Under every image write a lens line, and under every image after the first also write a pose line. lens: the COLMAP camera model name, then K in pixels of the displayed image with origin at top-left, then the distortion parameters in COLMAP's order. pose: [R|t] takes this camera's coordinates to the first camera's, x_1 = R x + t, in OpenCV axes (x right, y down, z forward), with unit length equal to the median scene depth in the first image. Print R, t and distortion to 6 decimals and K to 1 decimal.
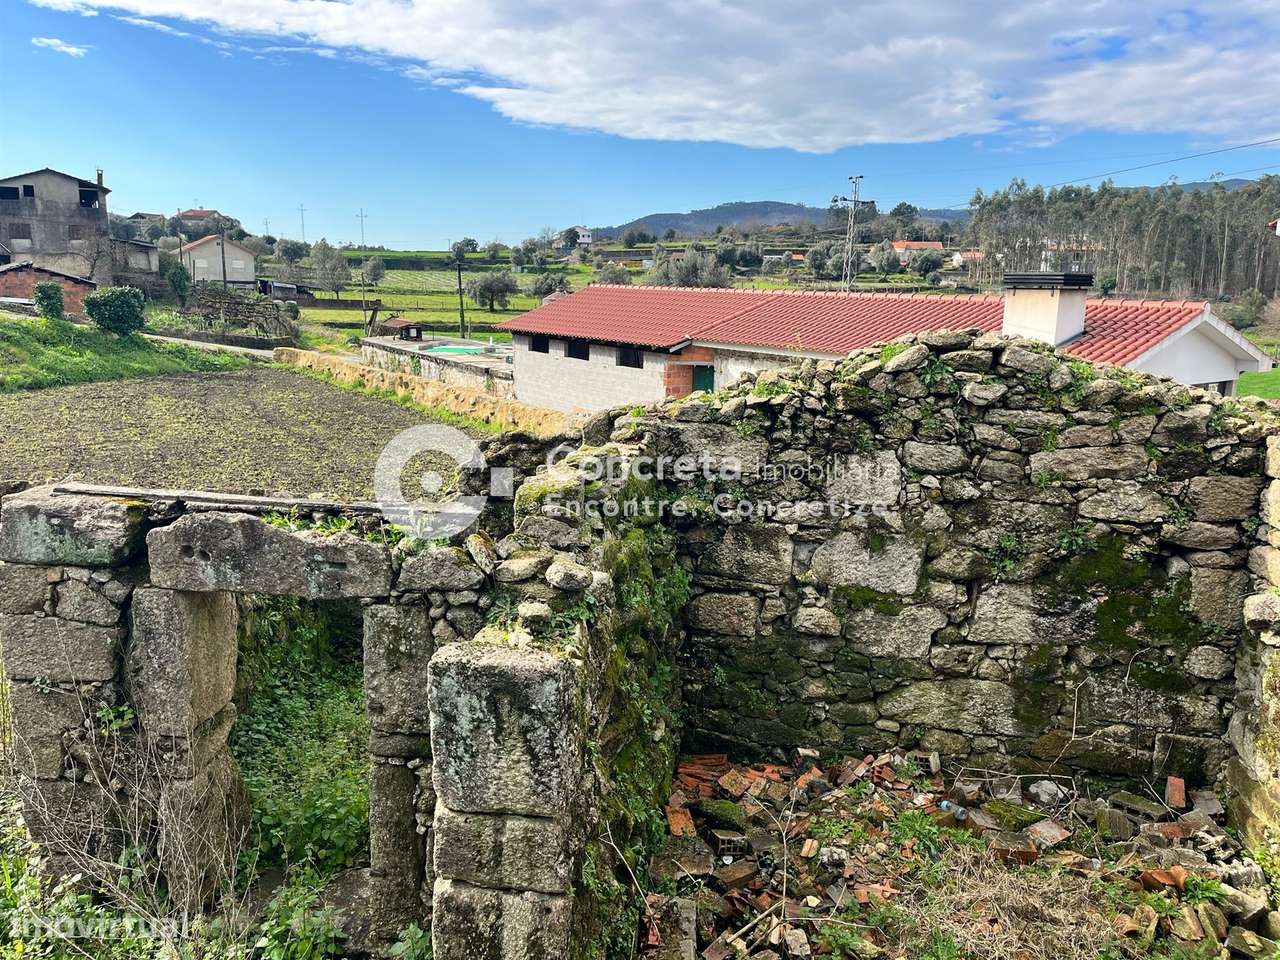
lens RADIAL K [[953.4, 0, 638.9], [0, 953.4, 462.5], [0, 0, 1]] dist [0.066960, -0.090404]
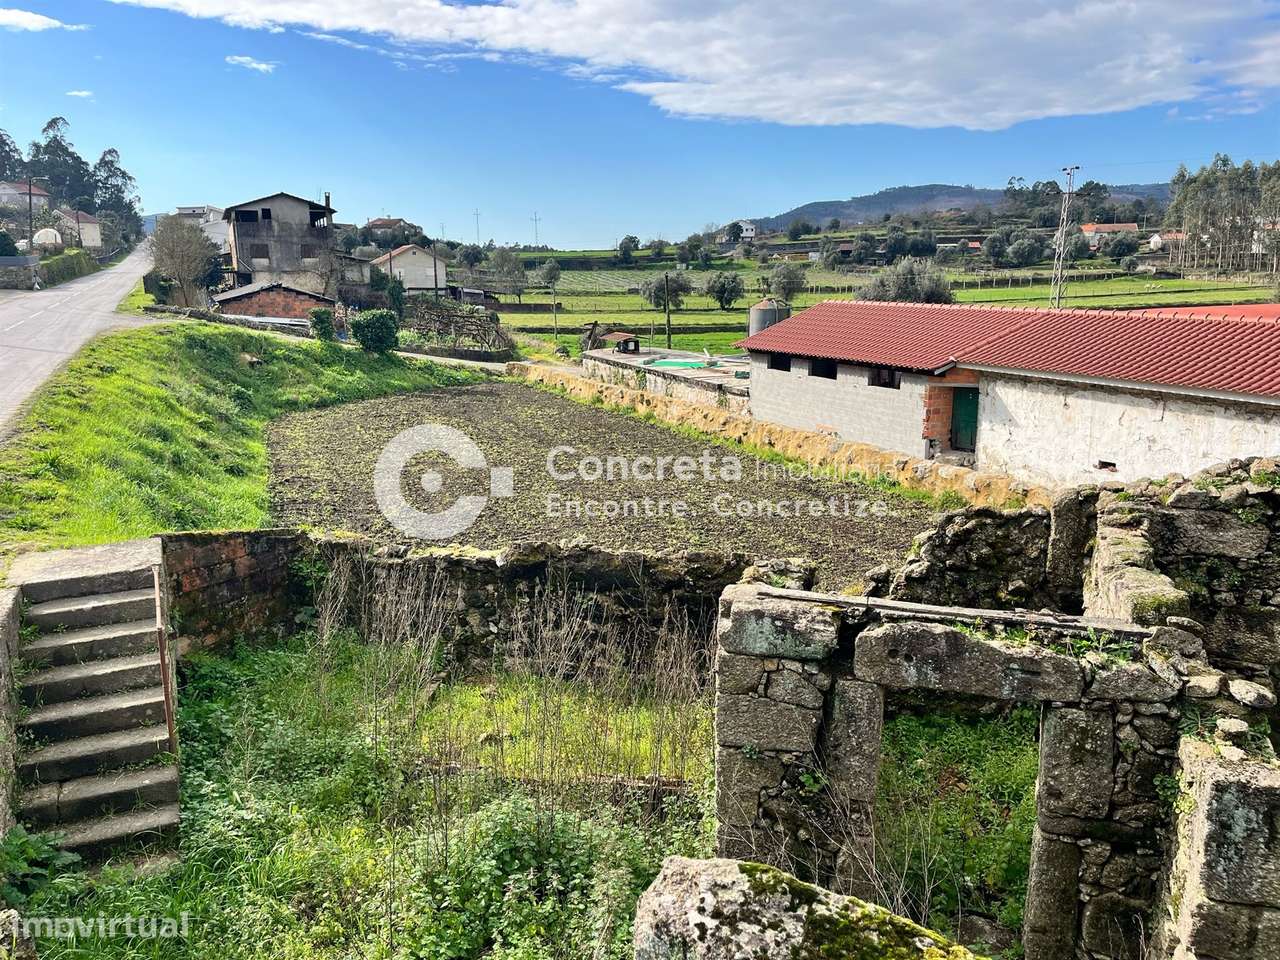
lens RADIAL K [[951.7, 0, 640.0], [0, 951.7, 480.0], [0, 0, 1]] dist [0.073178, -0.097662]
pose [[0.986656, 0.010490, -0.162479, -0.100301], [-0.006653, 0.999686, 0.024143, -0.026072], [0.162682, -0.022739, 0.986417, -0.040148]]
